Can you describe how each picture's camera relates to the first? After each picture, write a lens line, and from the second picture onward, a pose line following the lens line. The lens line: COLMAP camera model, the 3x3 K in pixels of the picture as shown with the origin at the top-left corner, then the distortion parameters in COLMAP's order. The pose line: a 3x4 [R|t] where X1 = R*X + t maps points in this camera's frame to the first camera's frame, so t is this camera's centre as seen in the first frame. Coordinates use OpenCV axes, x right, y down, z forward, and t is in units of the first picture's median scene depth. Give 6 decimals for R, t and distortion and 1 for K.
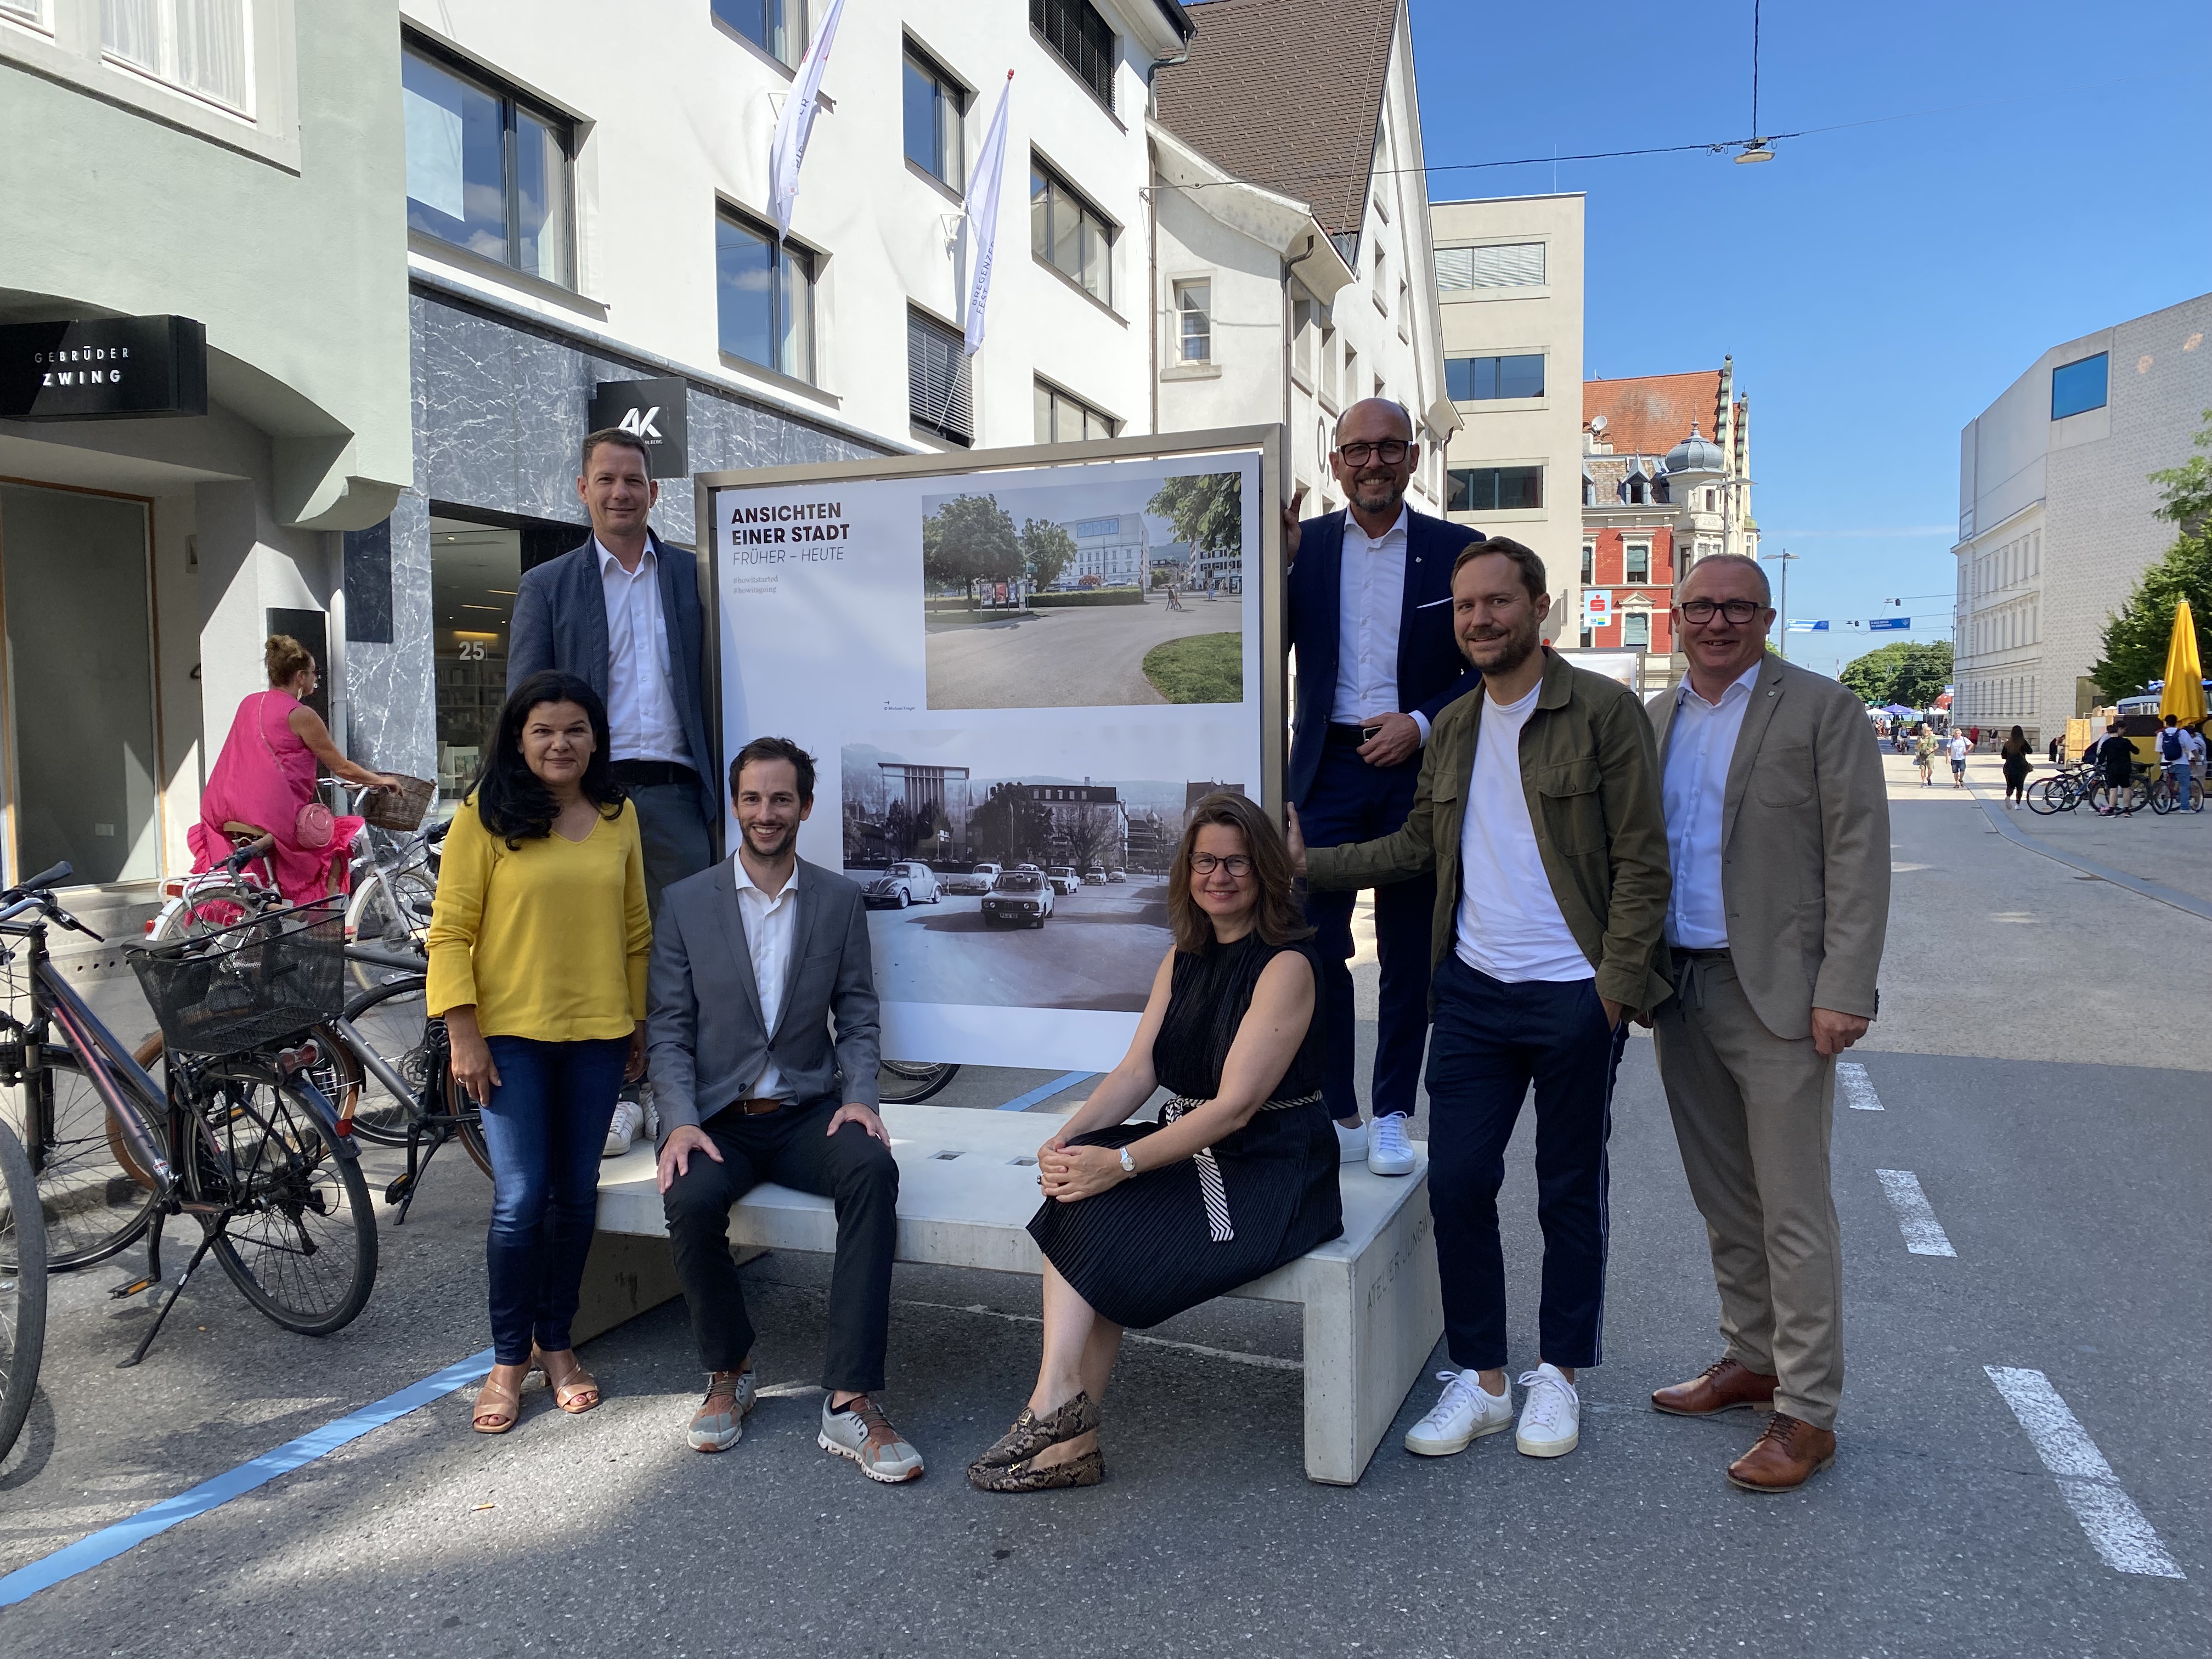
lens RADIAL K [[1690.2, 0, 1108.5], [0, 1690.2, 835.8], [0, 0, 1]] dist [-0.009798, -0.003021]
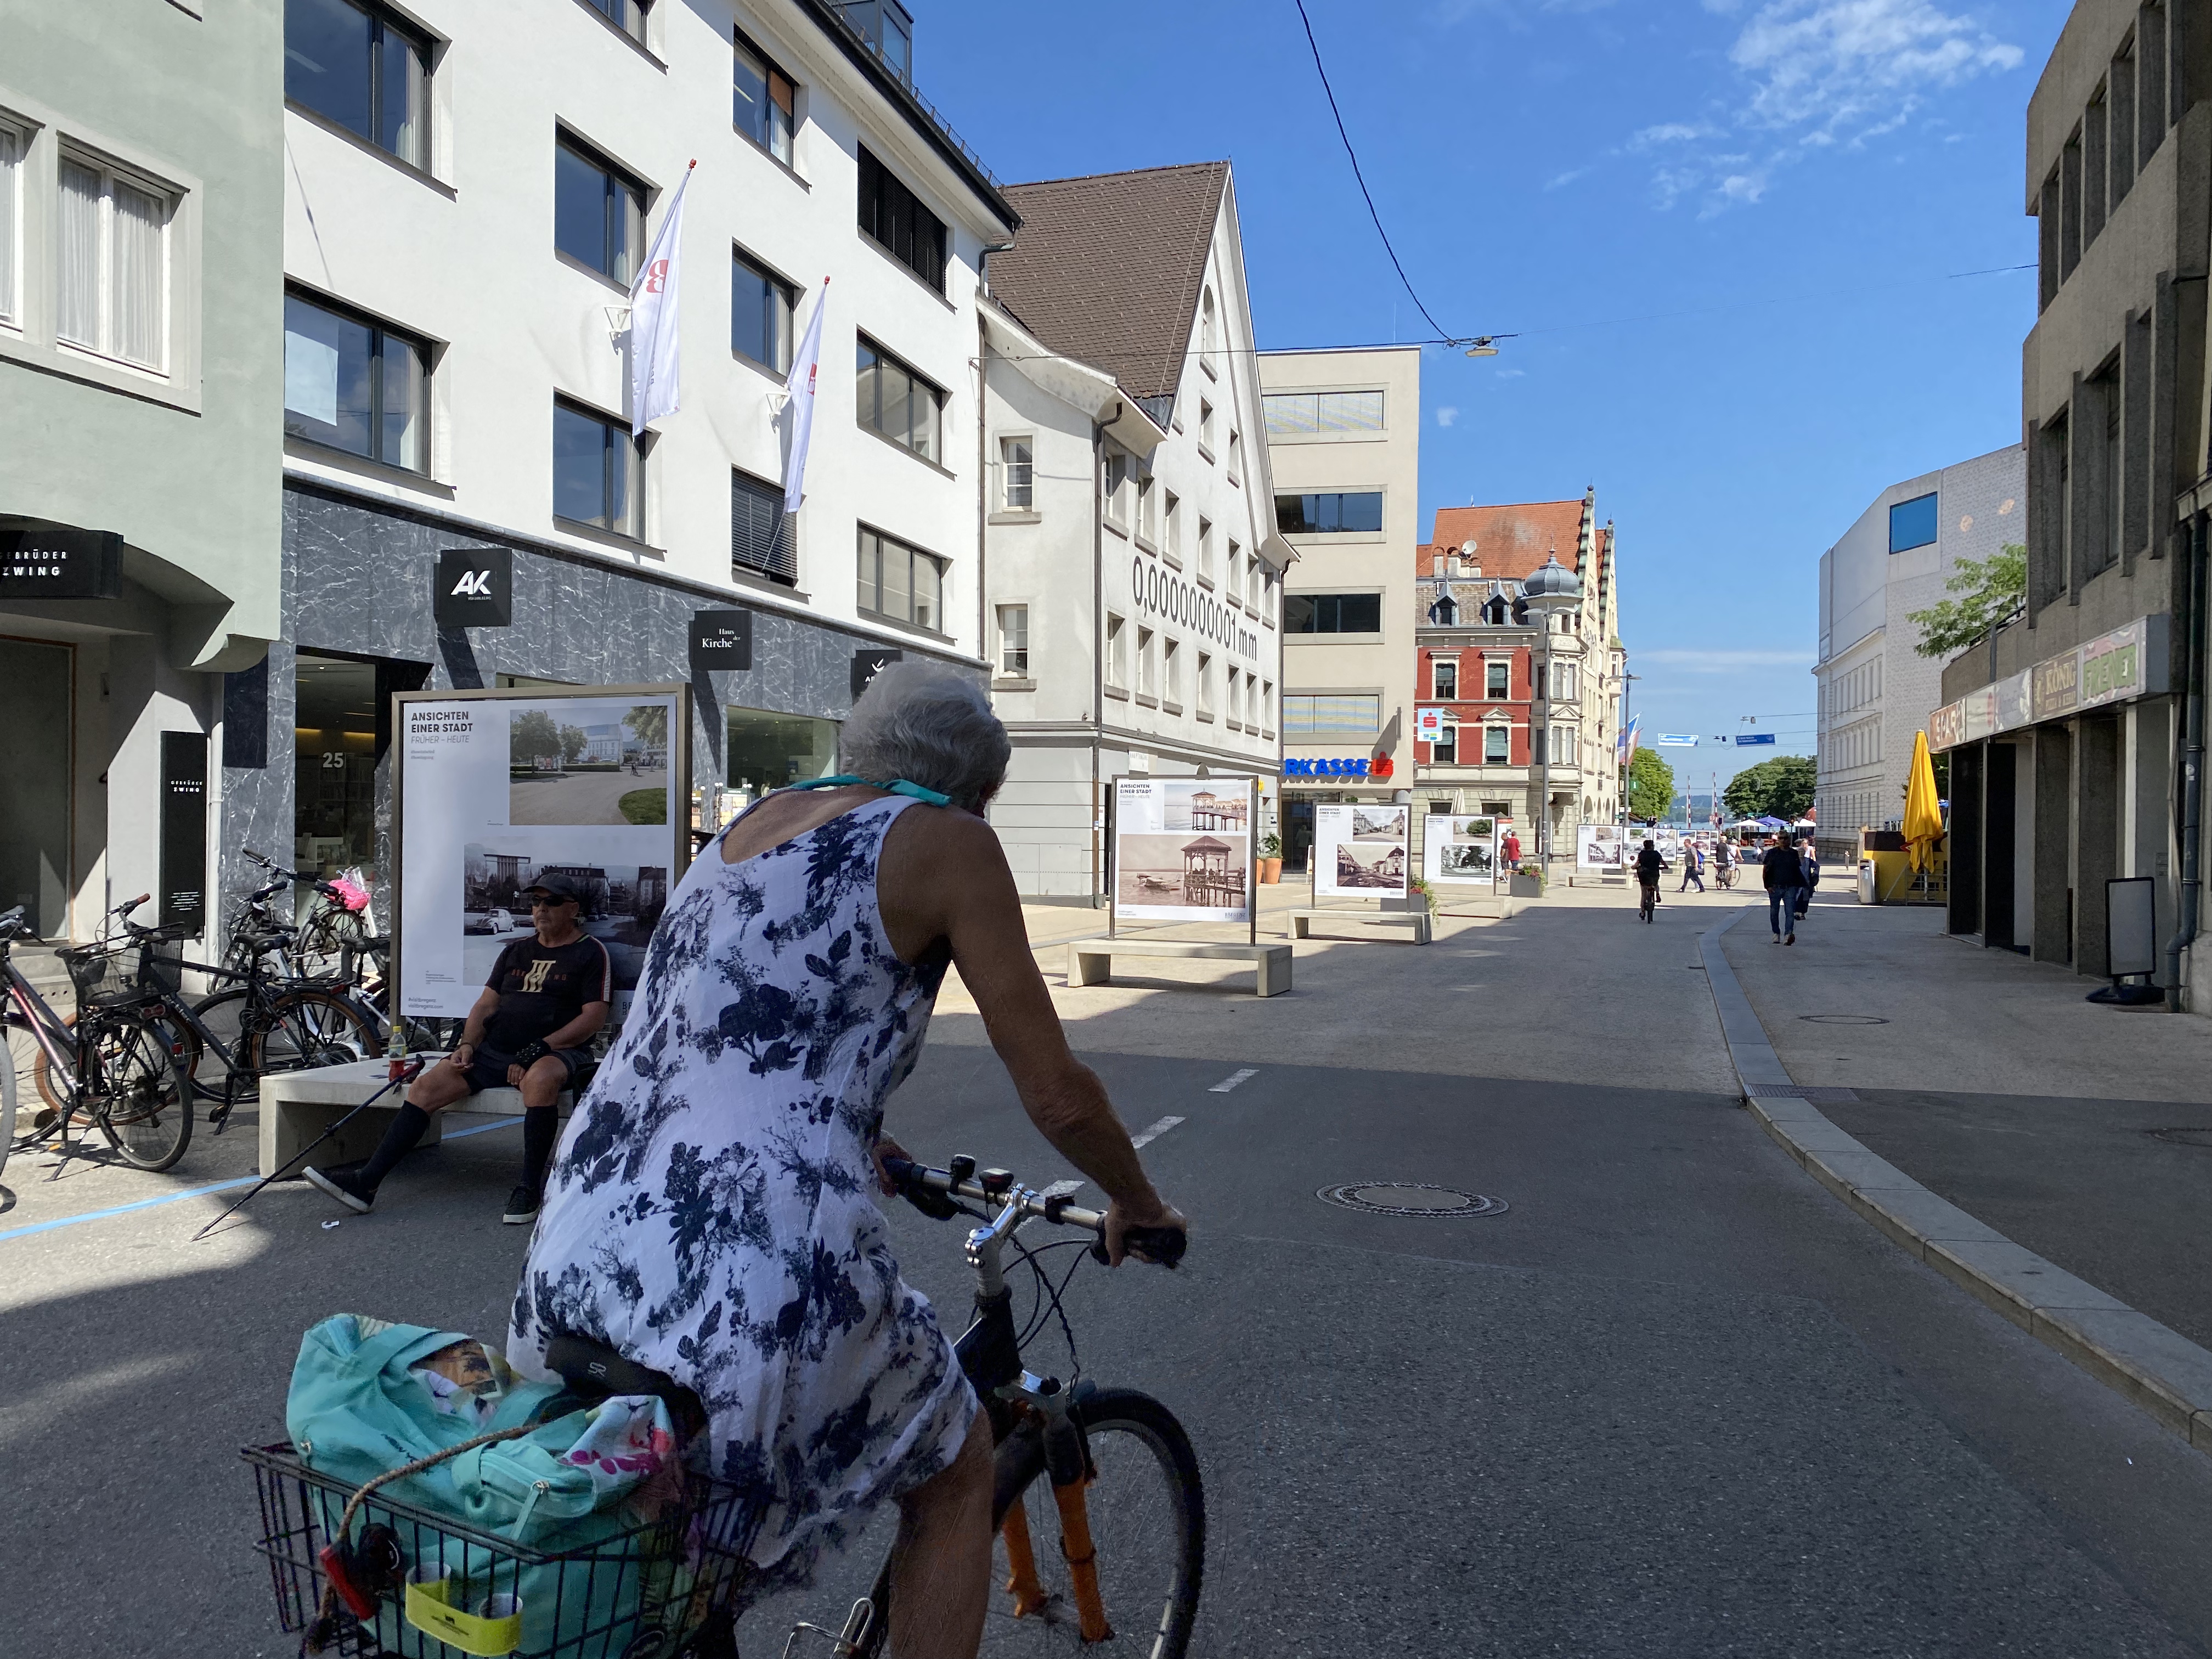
lens RADIAL K [[1690.2, 0, 1105.9], [0, 1690.2, 829.6], [0, 0, 1]] dist [-0.009798, -0.003021]
pose [[0.998941, 0.015472, 0.043328, 0.101587], [-0.012745, 0.997962, -0.062525, 0.008057], [-0.044208, 0.061906, 0.997102, -0.189902]]
